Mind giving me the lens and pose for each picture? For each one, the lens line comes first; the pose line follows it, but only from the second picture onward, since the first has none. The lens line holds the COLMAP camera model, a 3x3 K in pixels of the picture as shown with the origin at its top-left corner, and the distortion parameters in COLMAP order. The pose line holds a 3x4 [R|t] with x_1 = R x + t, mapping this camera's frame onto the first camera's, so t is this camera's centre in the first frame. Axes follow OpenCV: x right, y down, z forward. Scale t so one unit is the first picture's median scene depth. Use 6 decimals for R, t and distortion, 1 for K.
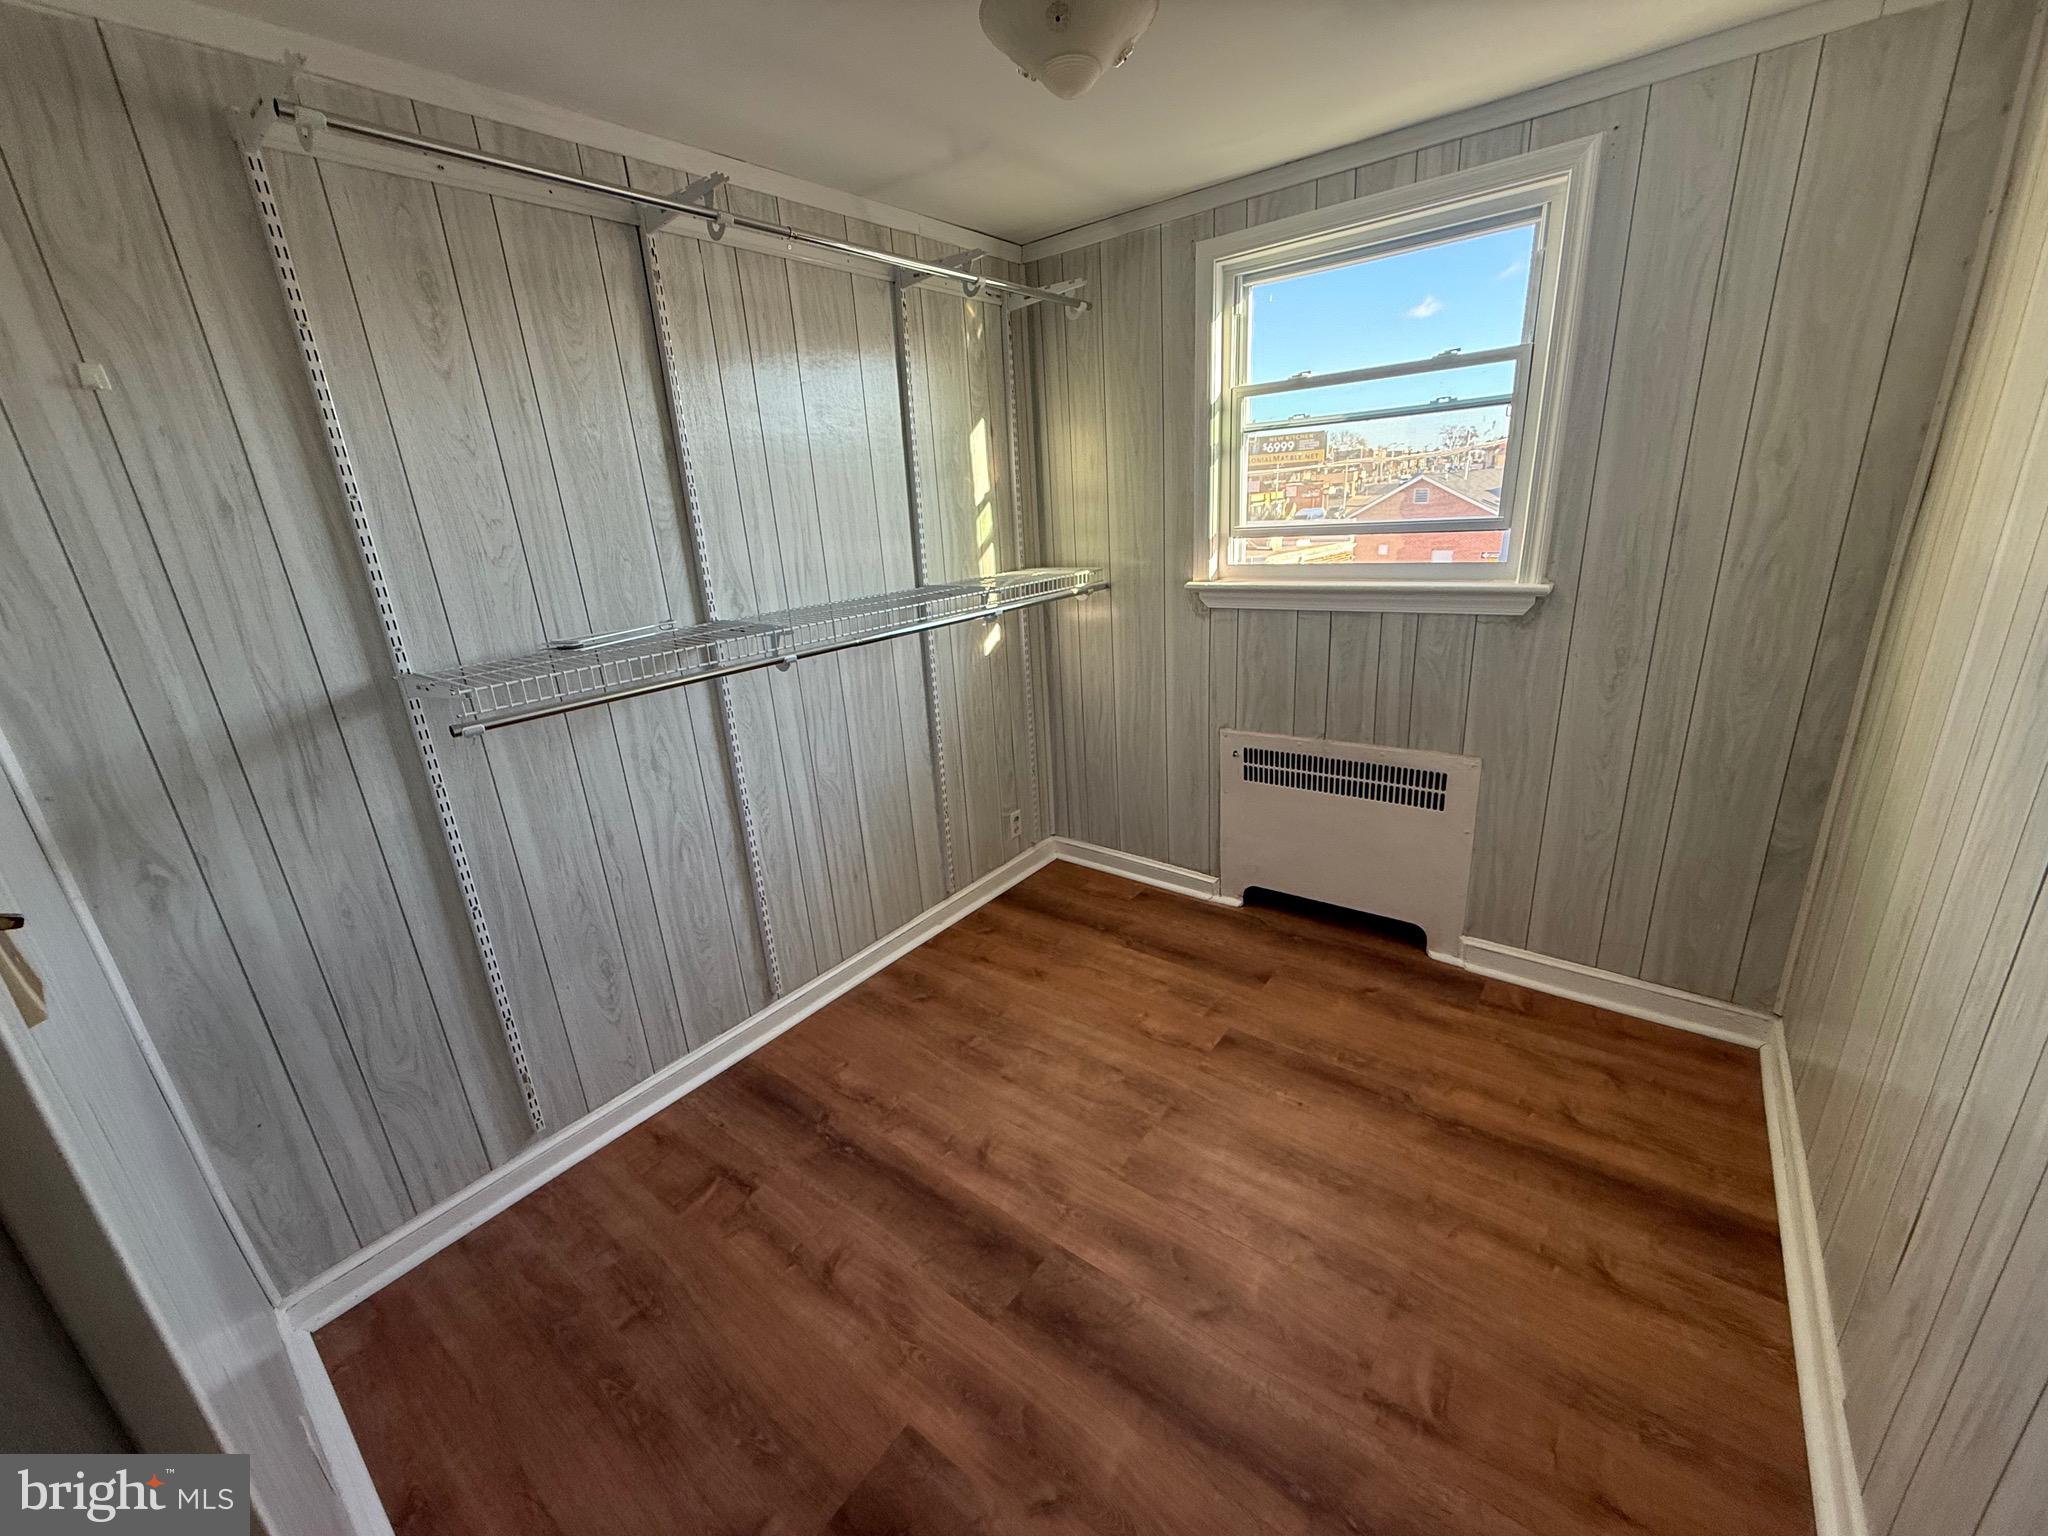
lens RADIAL K [[817.3, 0, 1021.3], [0, 817.3, 763.1], [0, 0, 1]] dist [-0.002928, 0.002491]
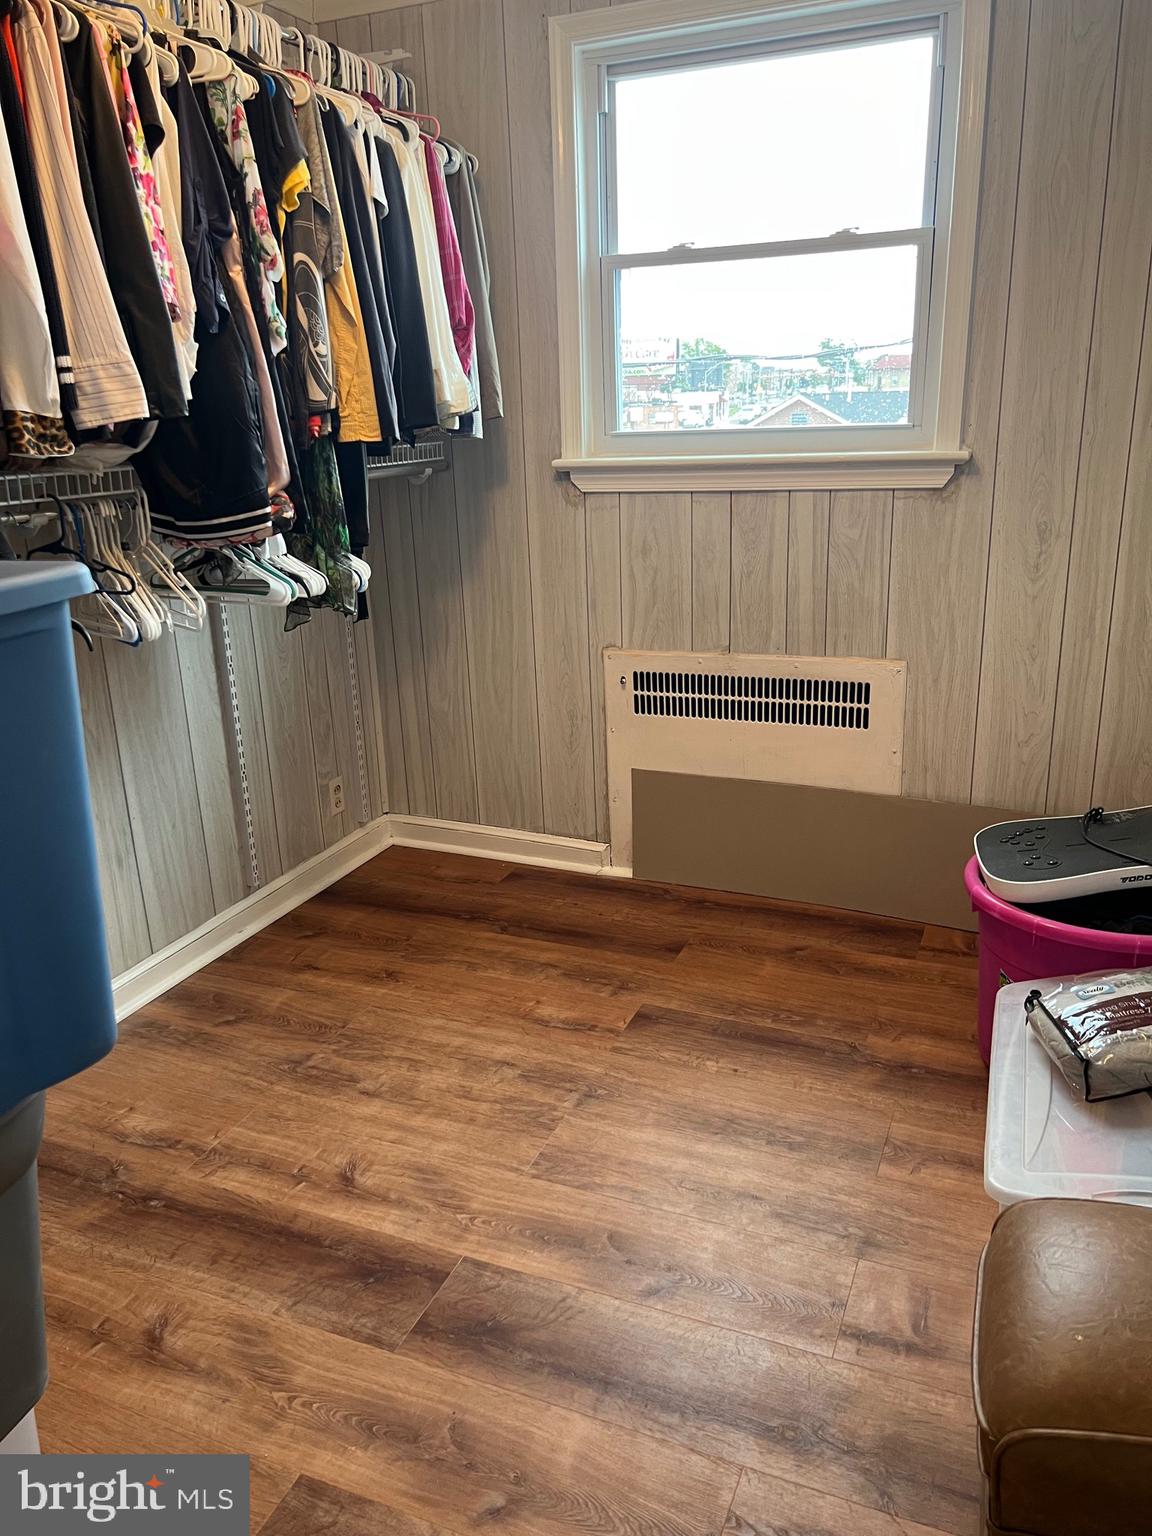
lens RADIAL K [[1154.4, 0, 588.6], [0, 1154.4, 780.2], [0, 0, 1]] dist [0.058568, -0.066457]
pose [[0.964255, -0.049154, 0.260378, -0.086073], [0.053072, 0.998558, -0.008037, 0.120085], [-0.259608, 0.021569, 0.965473, -0.090772]]
